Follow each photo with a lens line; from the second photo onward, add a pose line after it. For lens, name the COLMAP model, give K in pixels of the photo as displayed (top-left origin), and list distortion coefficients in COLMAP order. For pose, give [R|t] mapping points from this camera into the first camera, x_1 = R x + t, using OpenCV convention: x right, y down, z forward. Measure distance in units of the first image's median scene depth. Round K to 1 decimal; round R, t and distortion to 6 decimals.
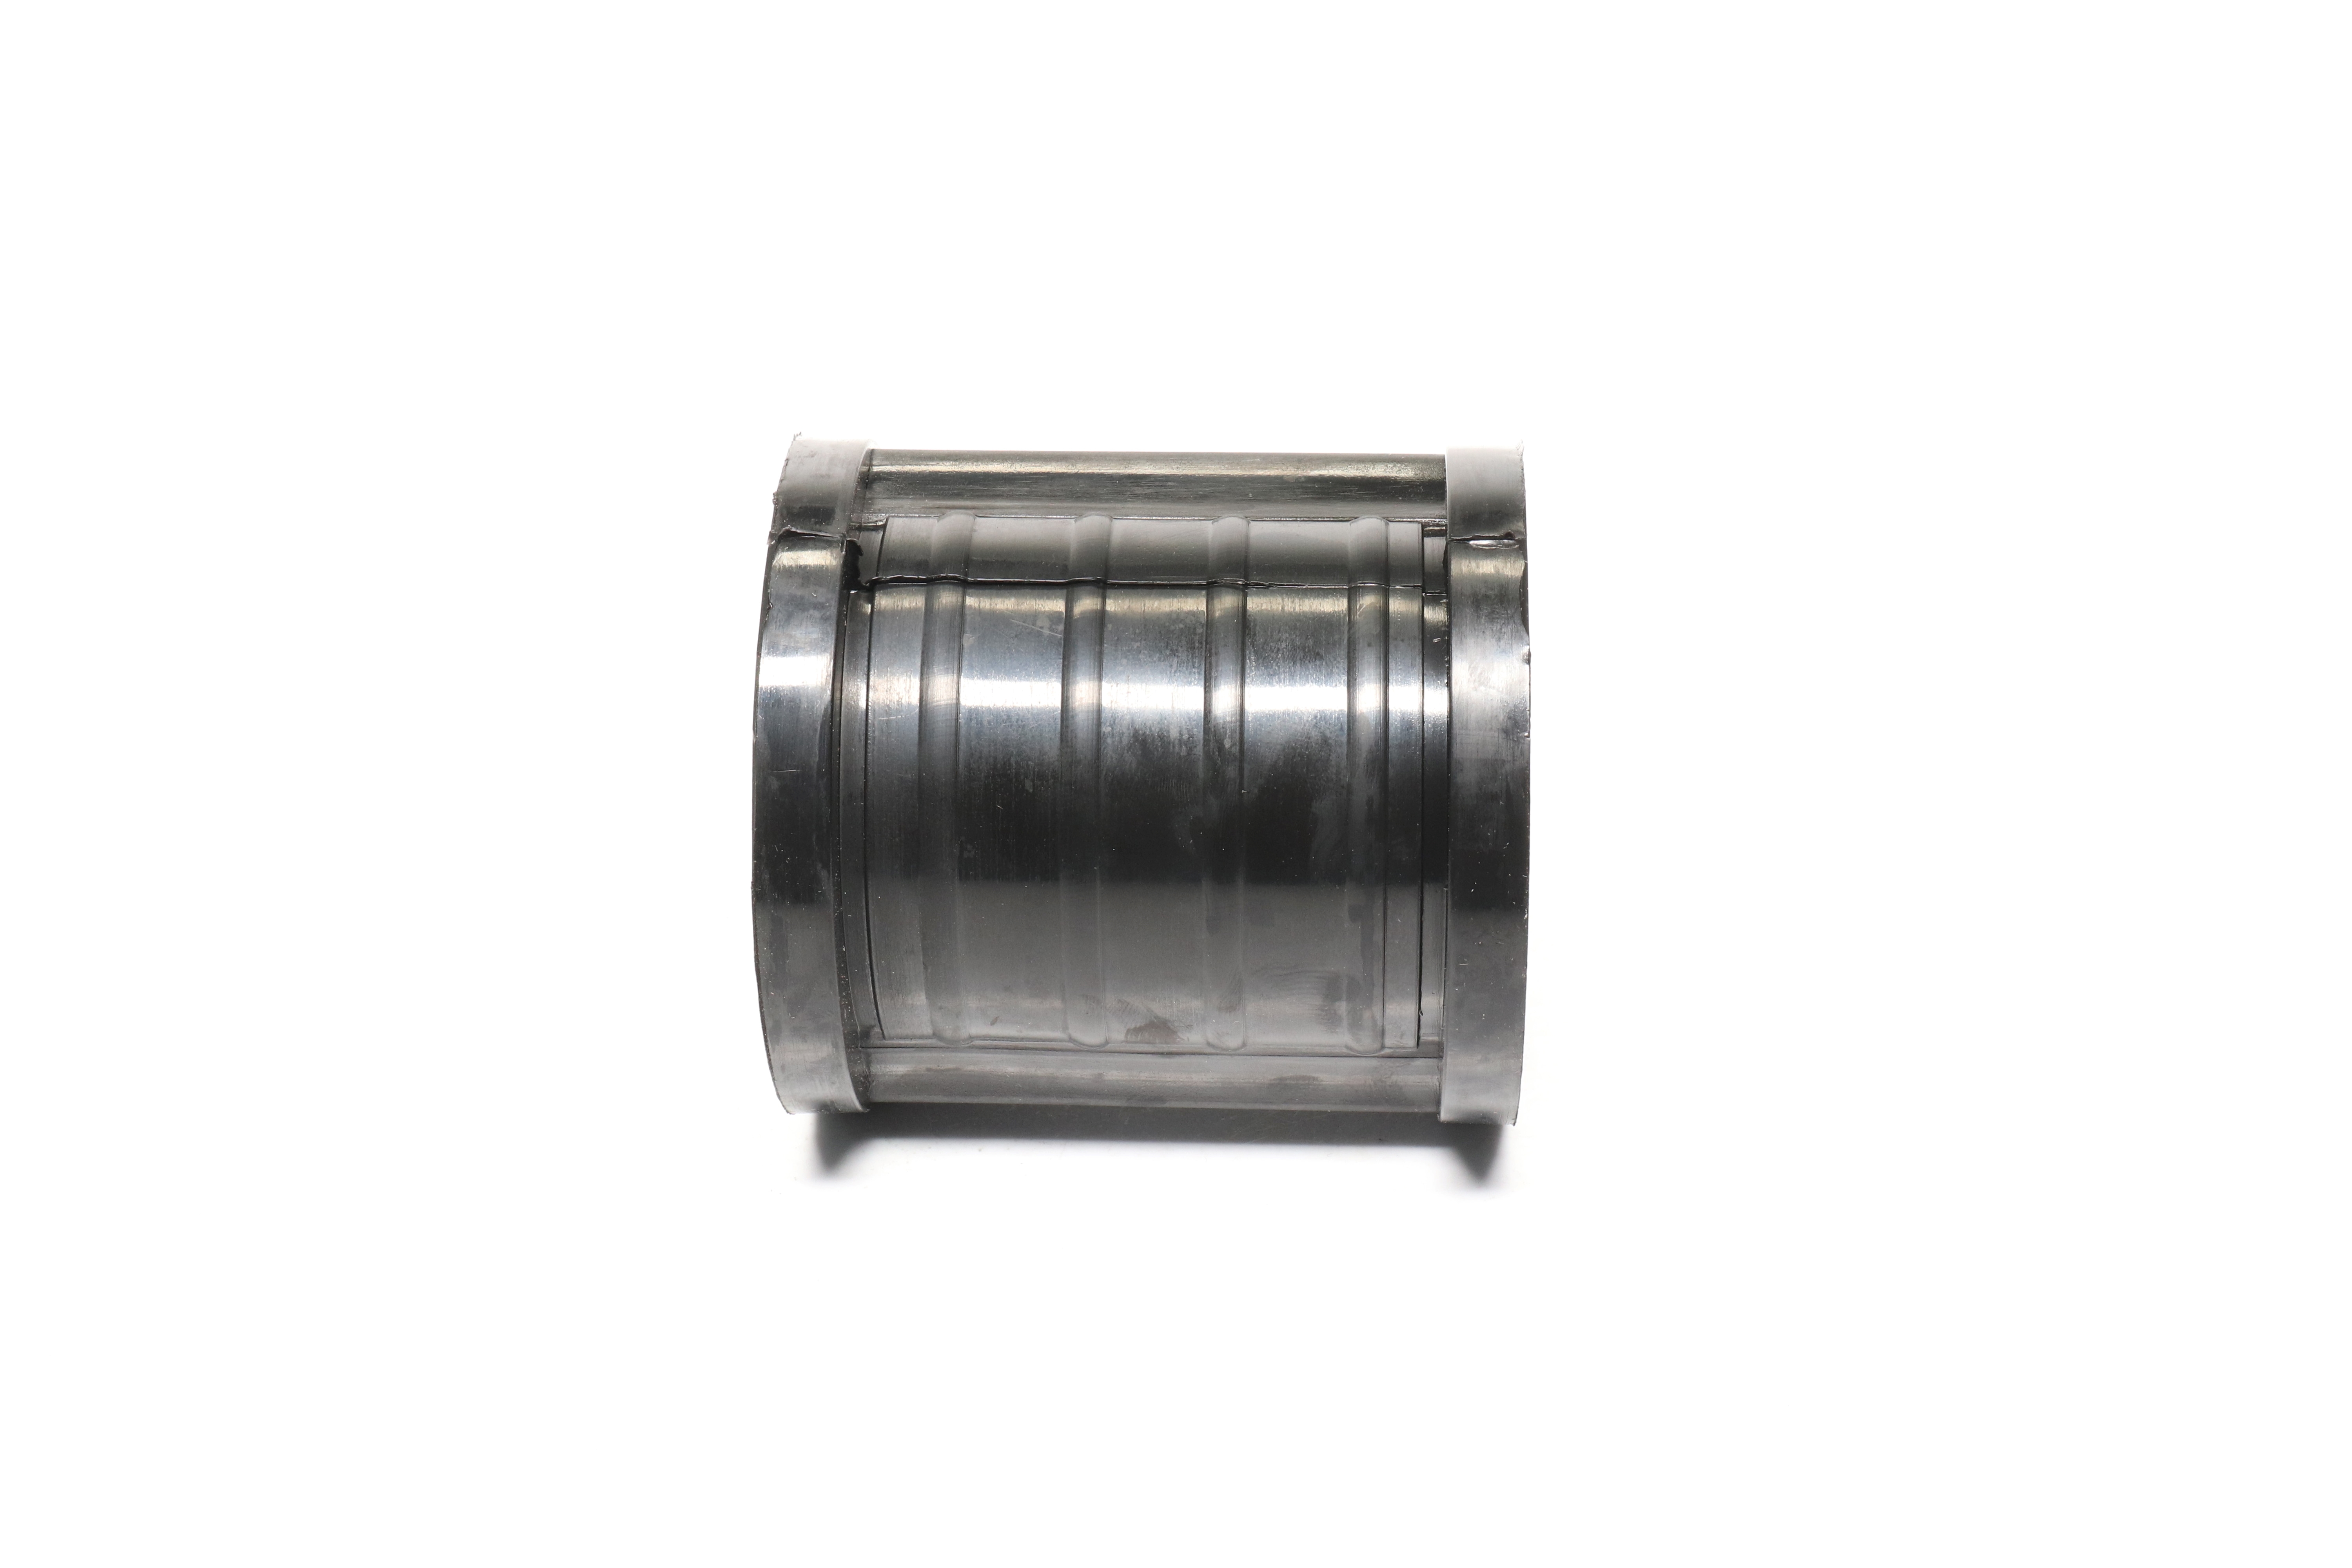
lens RADIAL K [[4903.7, 0, 1176.0], [0, 4903.7, 784.0], [0, 0, 1]] dist [0.778243, 0.016723]
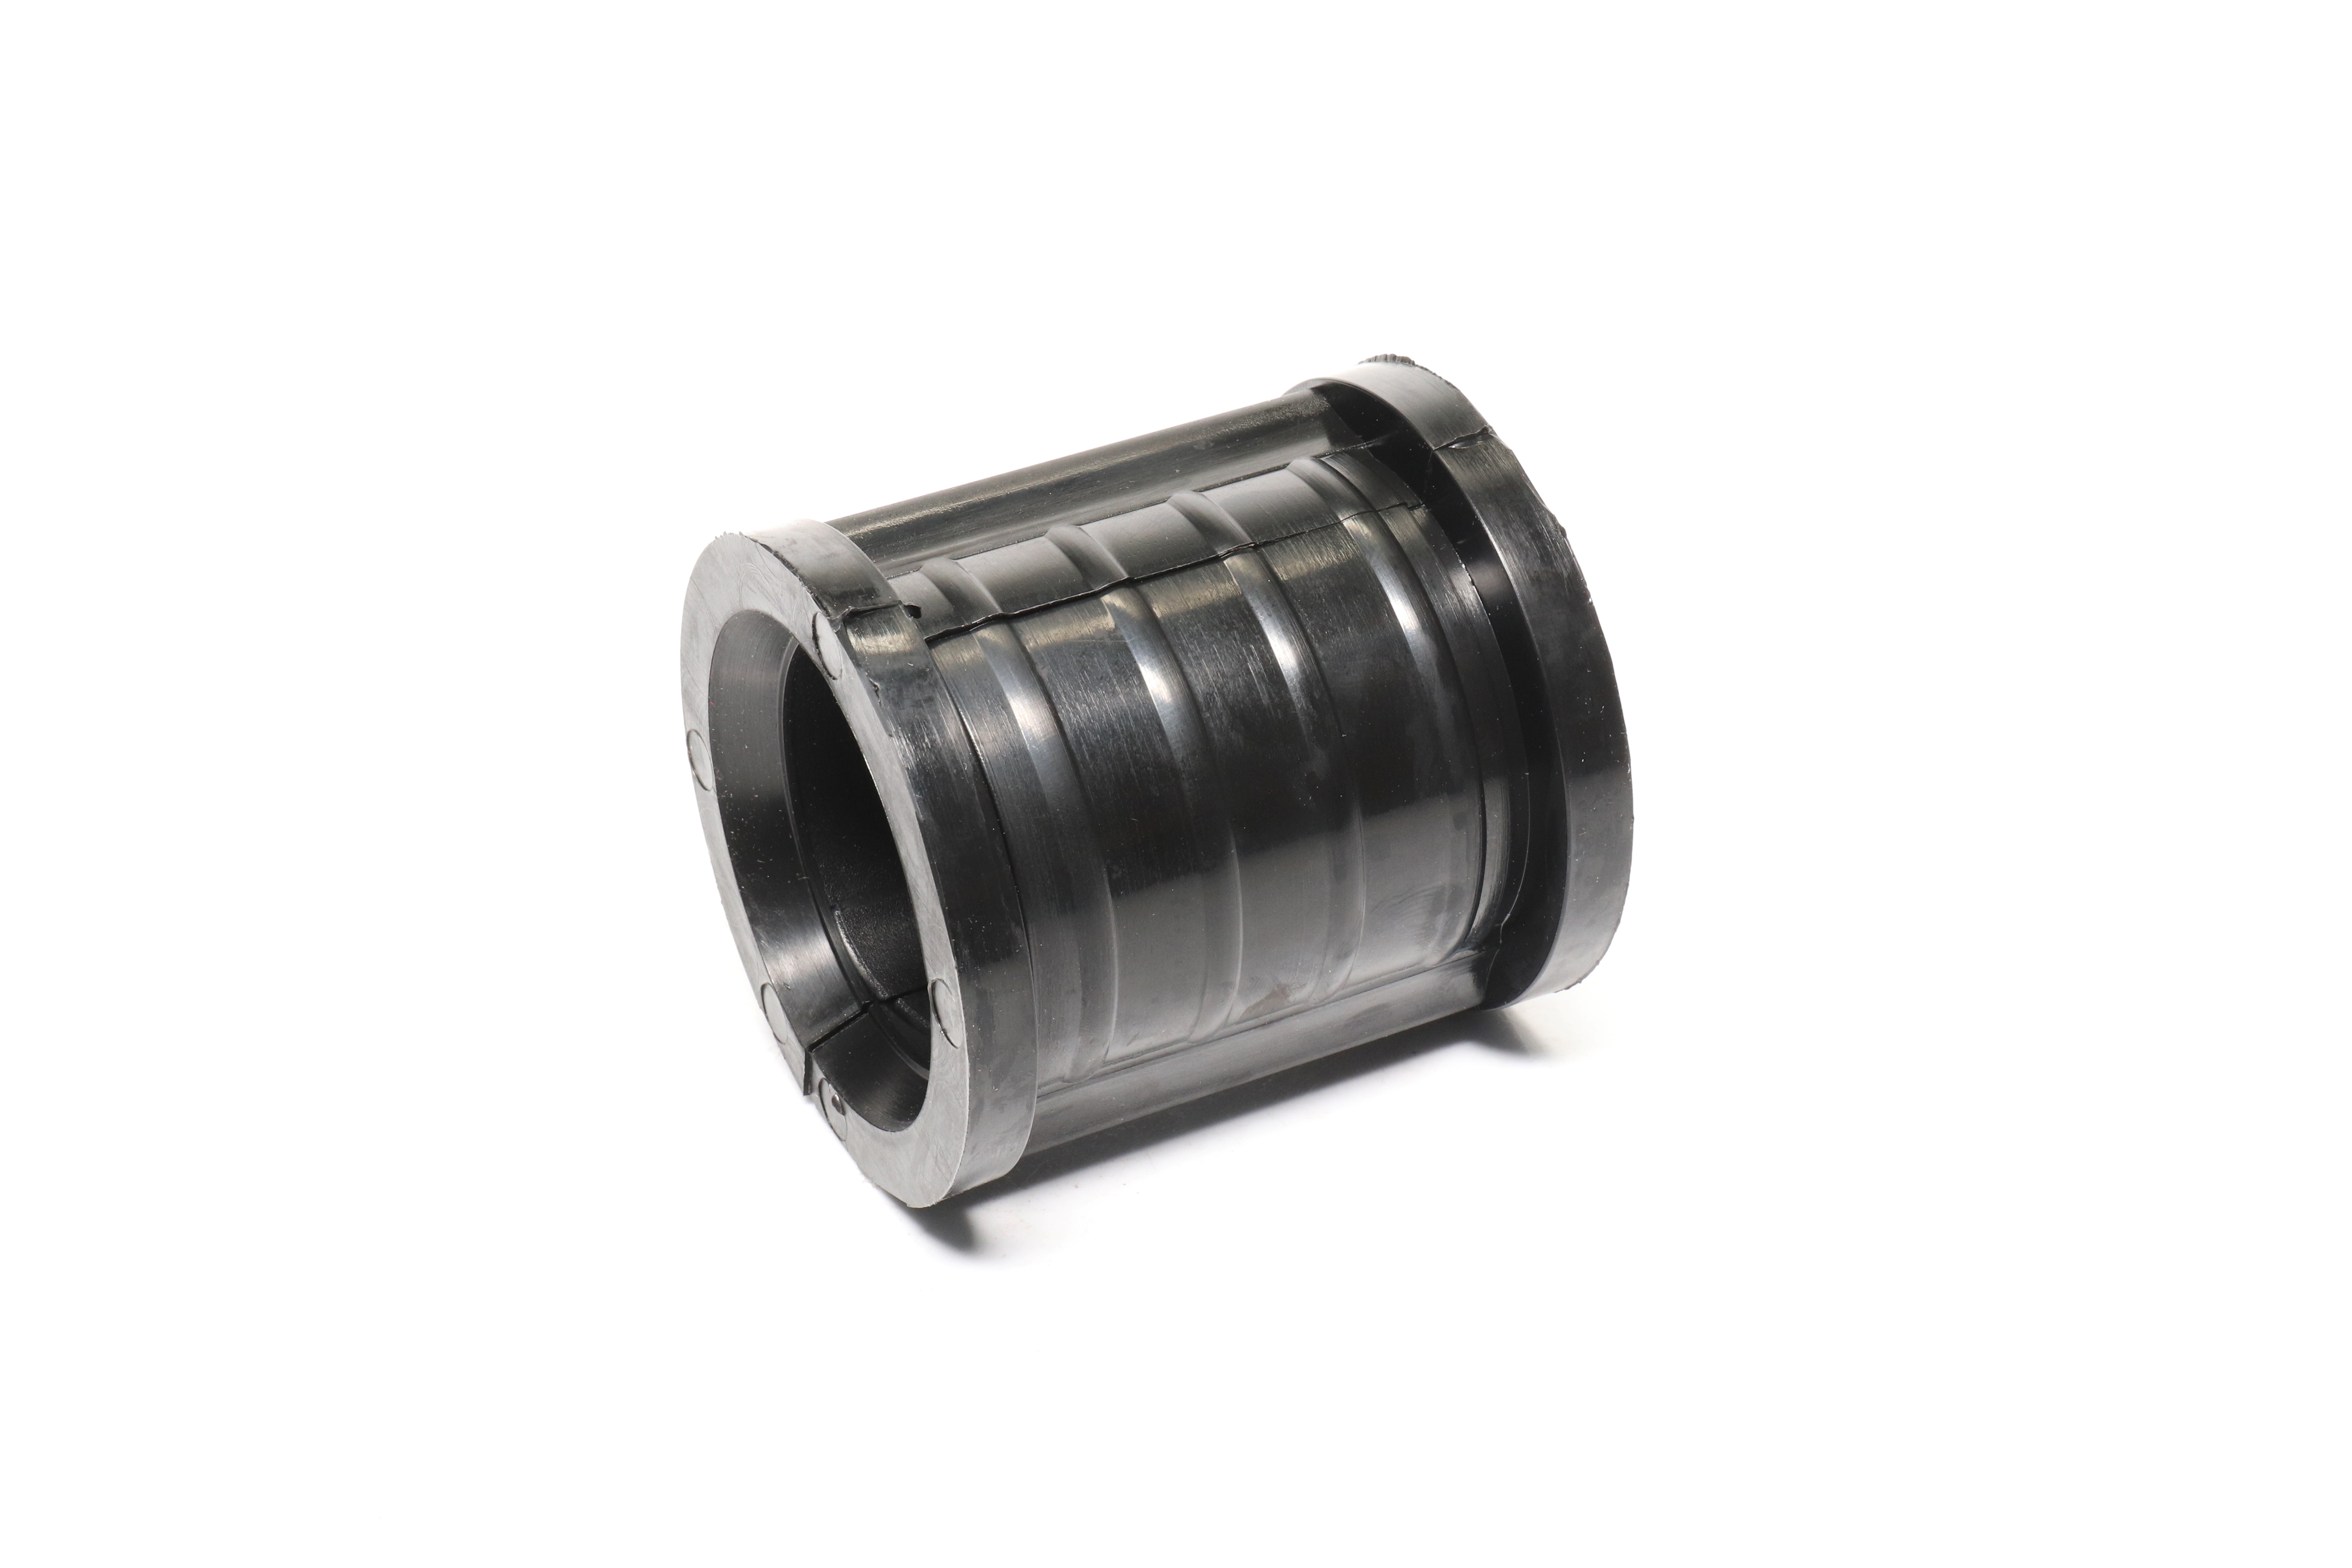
lens RADIAL K [[4903.7, 0, 1176.0], [0, 4903.7, 784.0], [0, 0, 1]] dist [0.778243, 0.016723]
pose [[0.840363, -0.276772, 0.466034, -0.488657], [0.287564, 0.956481, 0.049502, -0.048867], [-0.459454, 0.092415, 0.883381, 0.118698]]
